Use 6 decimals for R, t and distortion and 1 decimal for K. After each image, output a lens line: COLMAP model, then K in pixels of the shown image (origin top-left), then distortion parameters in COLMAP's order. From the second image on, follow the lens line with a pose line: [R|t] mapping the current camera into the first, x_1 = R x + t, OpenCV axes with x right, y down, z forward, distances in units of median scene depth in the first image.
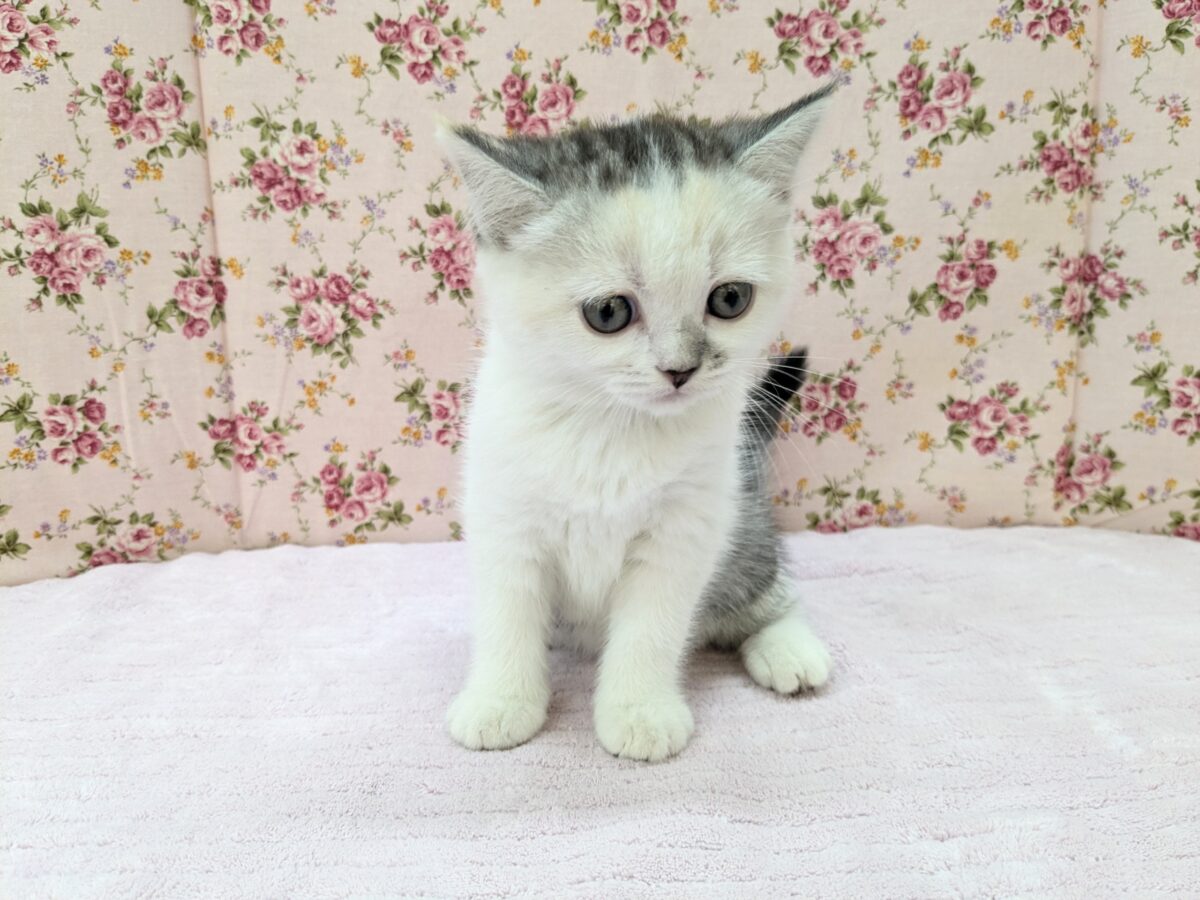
lens RADIAL K [[1000.0, 0, 580.4], [0, 1000.0, 451.3], [0, 0, 1]] dist [0.010127, -0.070513]
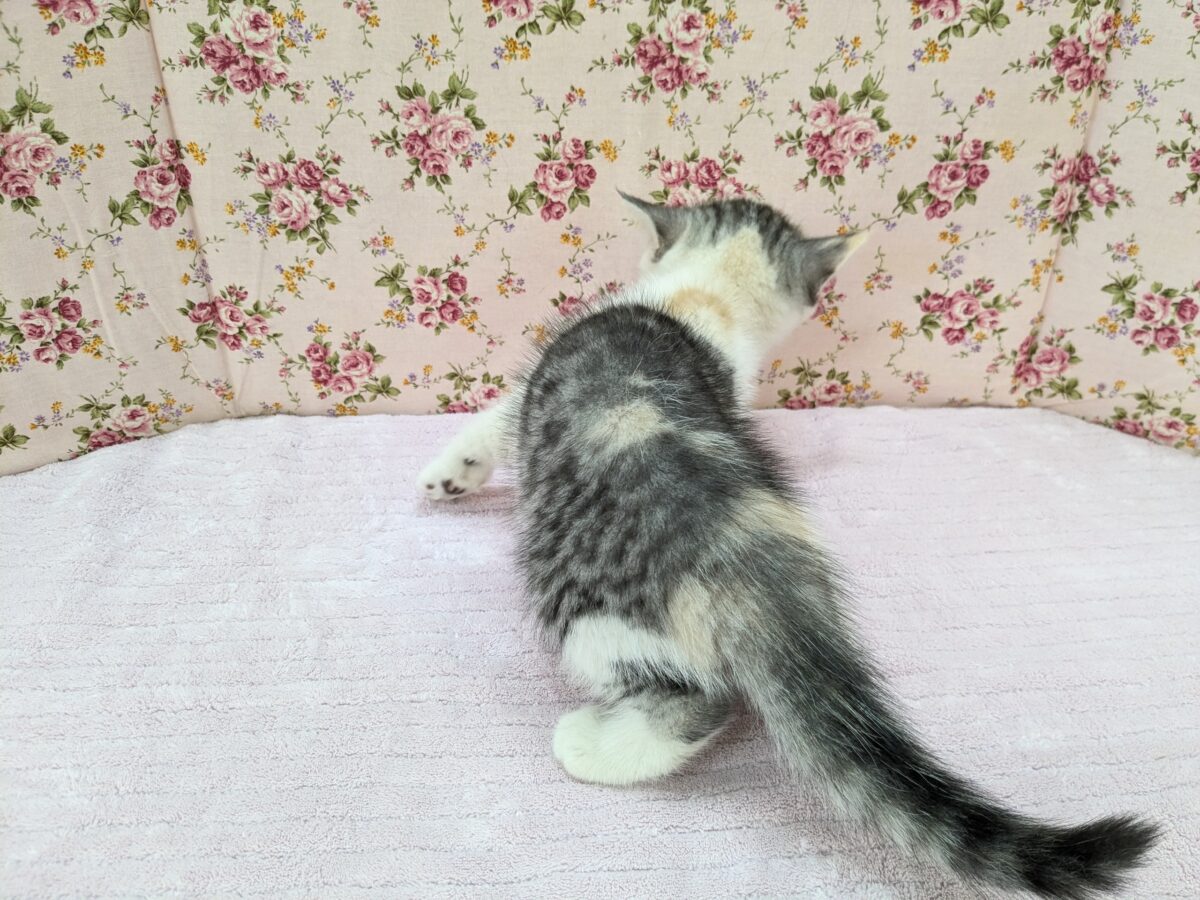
lens RADIAL K [[1000.0, 0, 626.0], [0, 1000.0, 449.8], [0, 0, 1]] dist [0.010127, -0.070513]
pose [[0.998641, 0.009983, 0.051156, 0.013542], [-0.027725, 0.932851, 0.359195, -0.268952], [-0.044135, -0.360125, 0.931859, 0.005957]]
